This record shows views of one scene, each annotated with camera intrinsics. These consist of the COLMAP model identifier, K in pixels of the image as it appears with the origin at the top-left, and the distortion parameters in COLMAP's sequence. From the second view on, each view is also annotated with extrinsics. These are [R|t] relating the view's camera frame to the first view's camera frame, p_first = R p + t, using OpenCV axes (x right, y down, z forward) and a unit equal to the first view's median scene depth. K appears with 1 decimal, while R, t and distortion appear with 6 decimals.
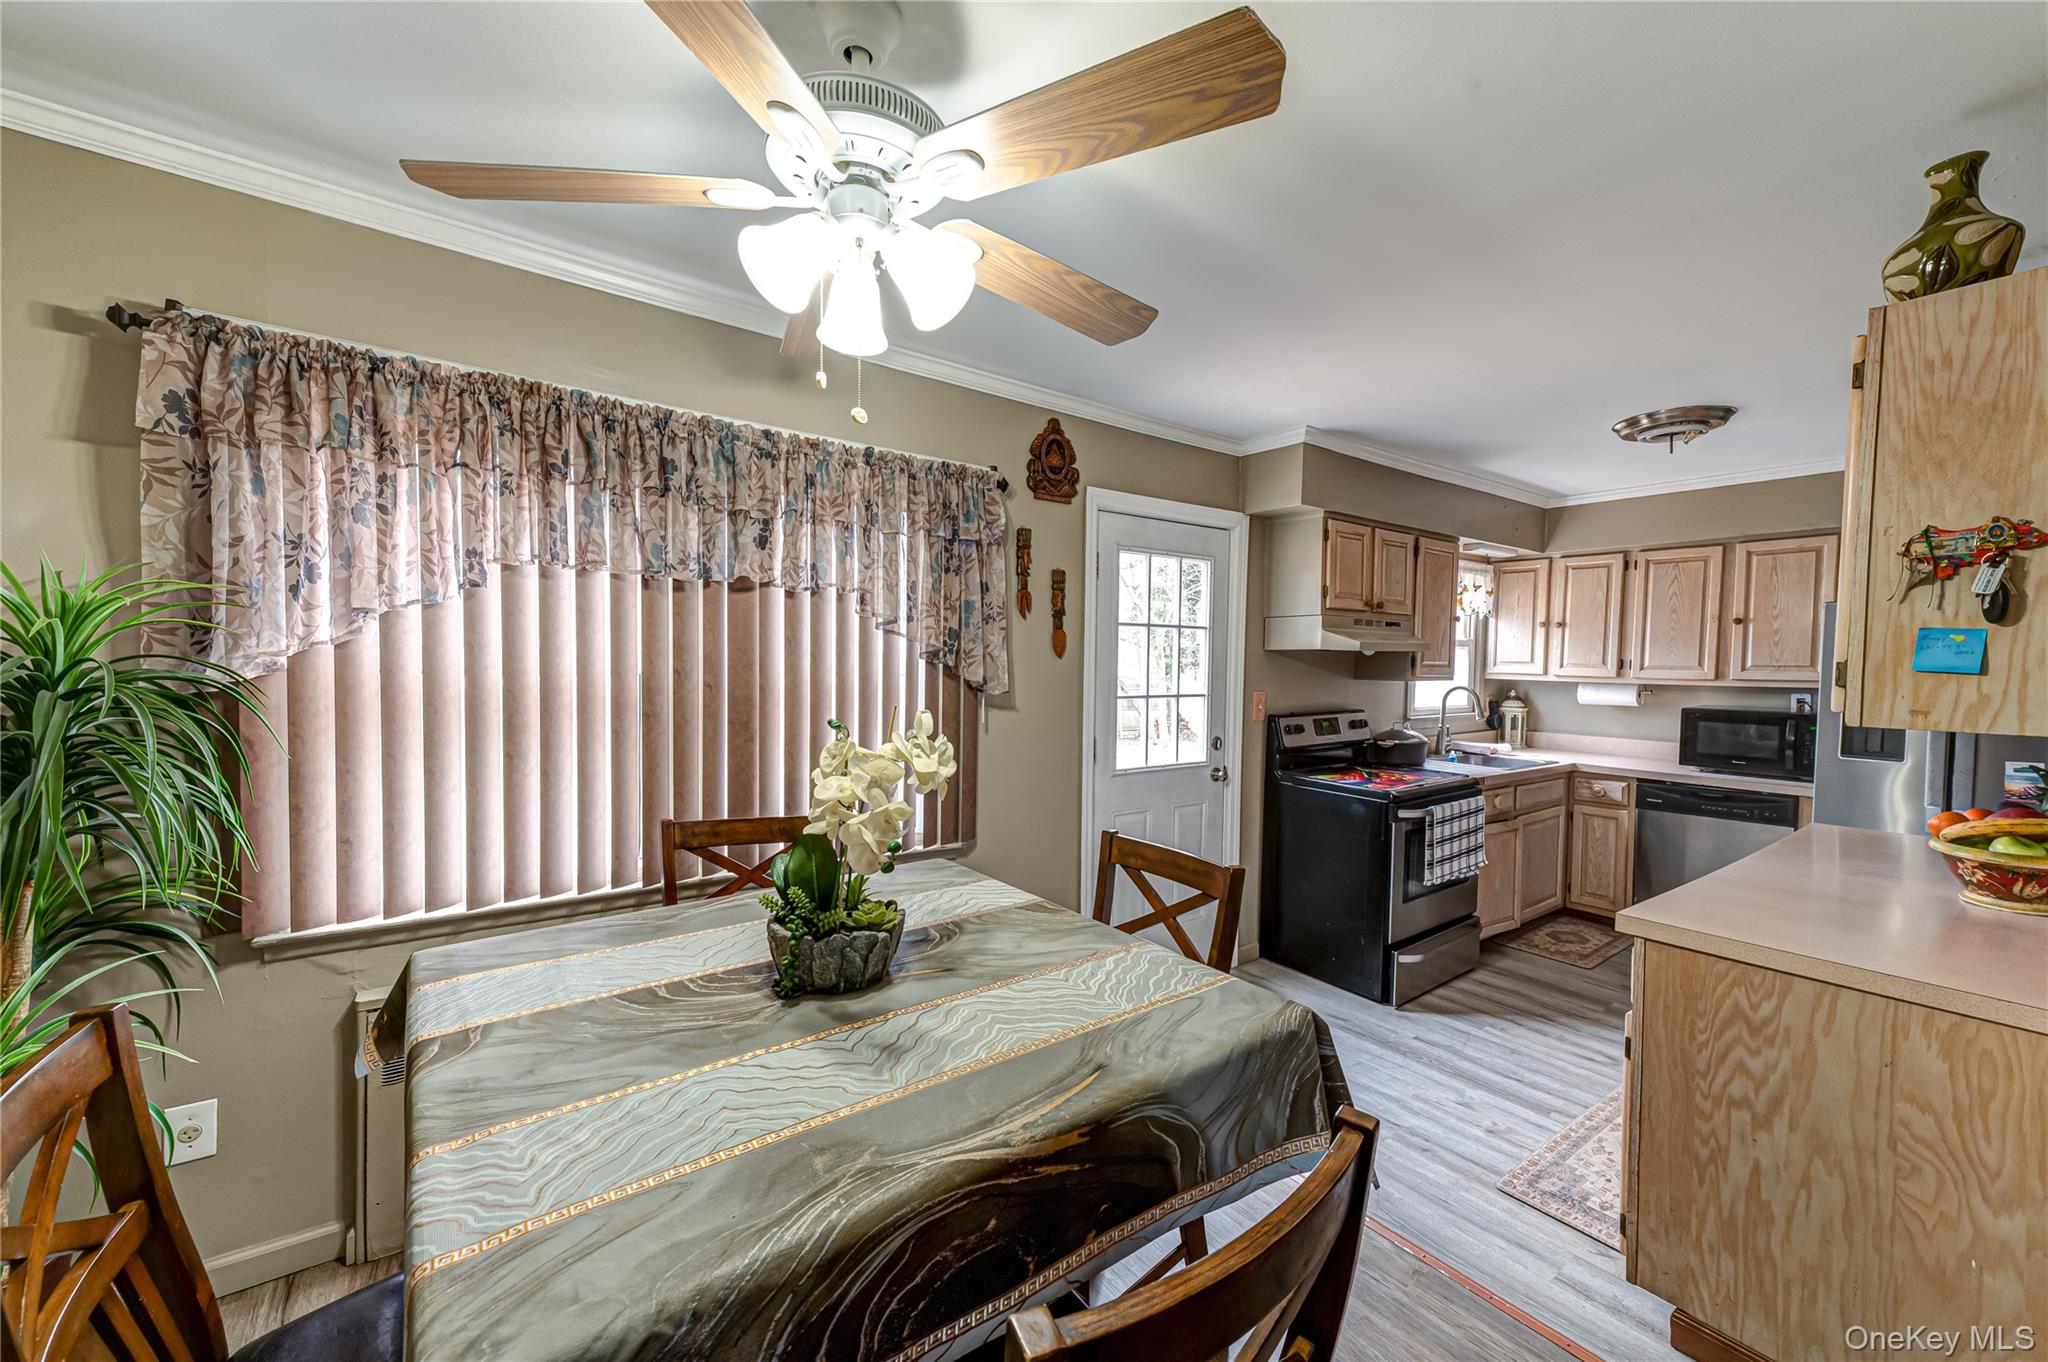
lens RADIAL K [[801.2, 0, 1020.9], [0, 801.2, 685.9], [0, 0, 1]] dist [0.009782, -0.000493]
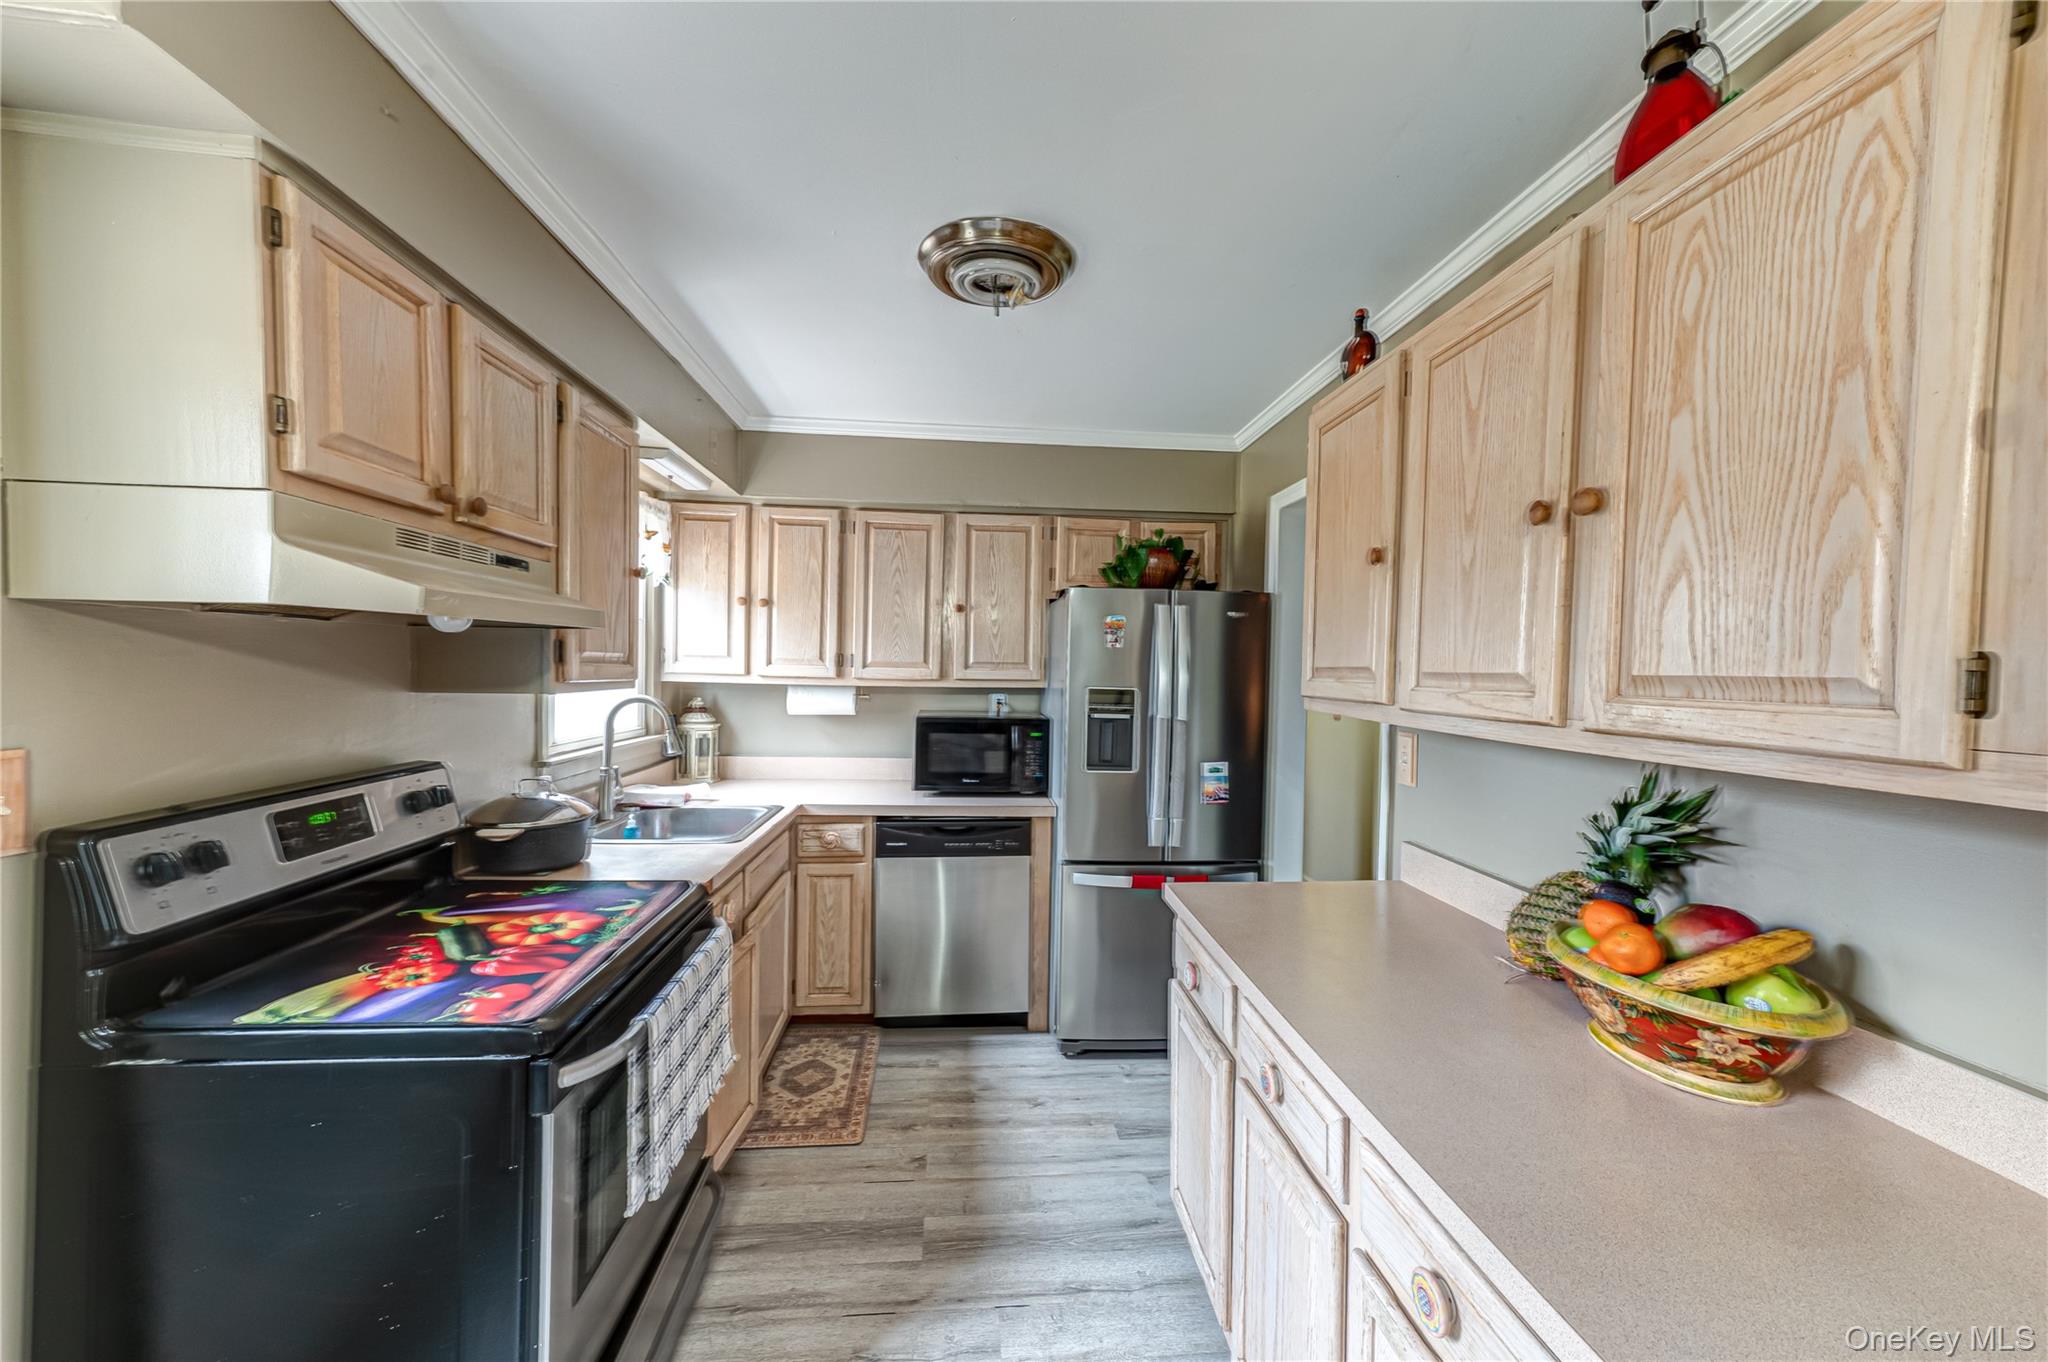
lens RADIAL K [[801.2, 0, 1033.2], [0, 801.2, 686.7], [0, 0, 1]] dist [0.009782, -0.000493]
pose [[0.514998, -0.022729, 0.856890, 0.225724], [0.019212, 0.999703, 0.014970, -0.011068], [-0.856976, 0.008753, 0.515281, 0.515605]]
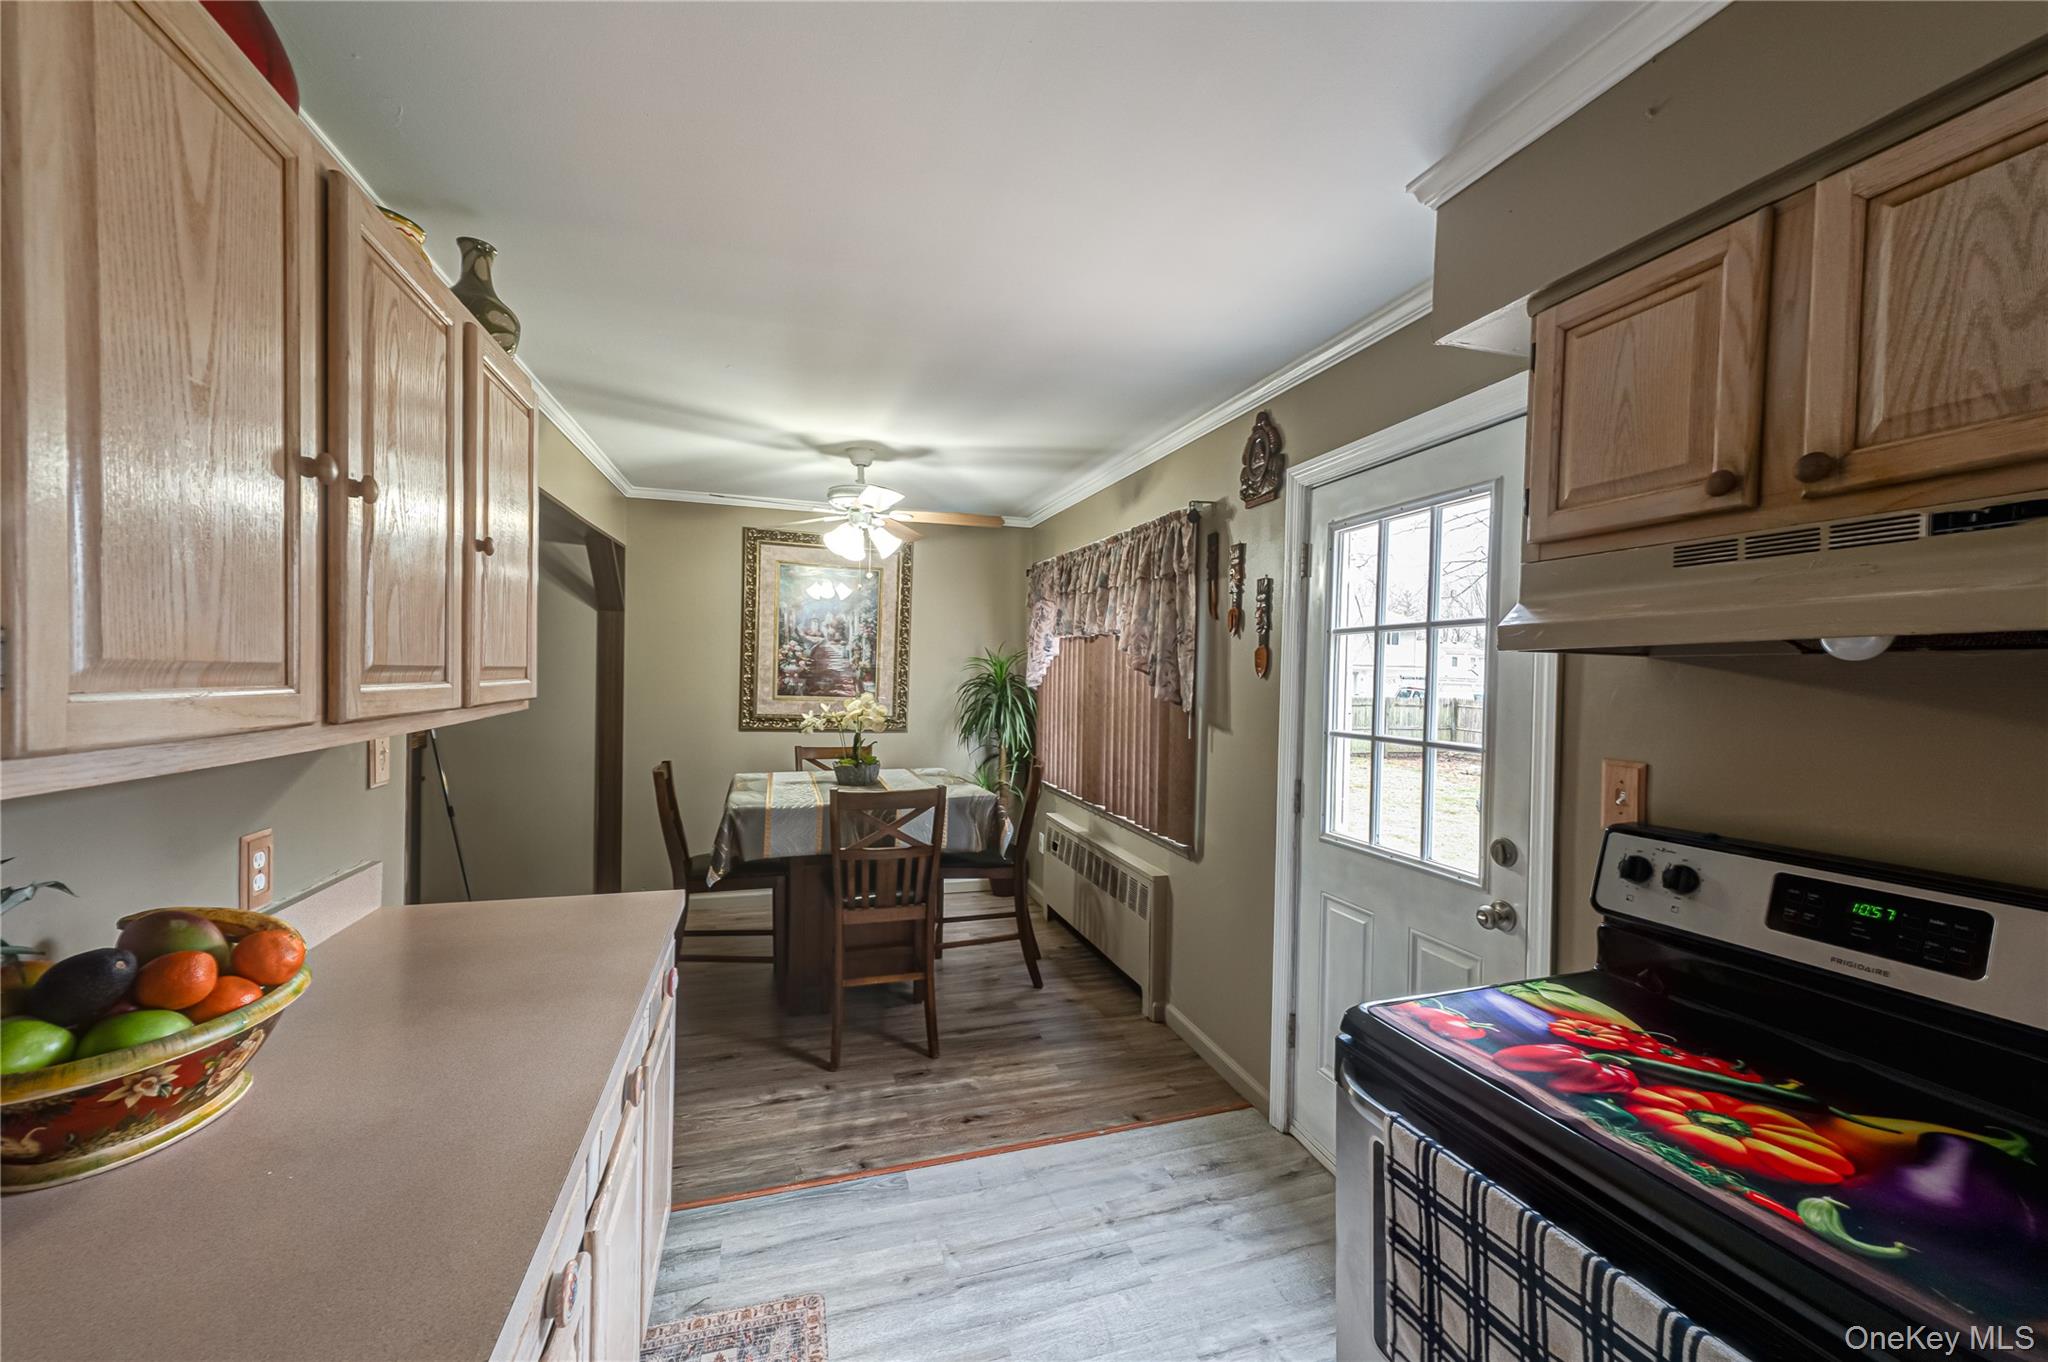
lens RADIAL K [[801.2, 0, 1024.9], [0, 801.2, 682.4], [0, 0, 1]] dist [0.009782, -0.000493]
pose [[-0.326186, -0.013281, -0.945212, 0.717195], [-0.057918, 0.998304, 0.005960, -0.015929], [0.943530, 0.056689, -0.326402, 0.780635]]
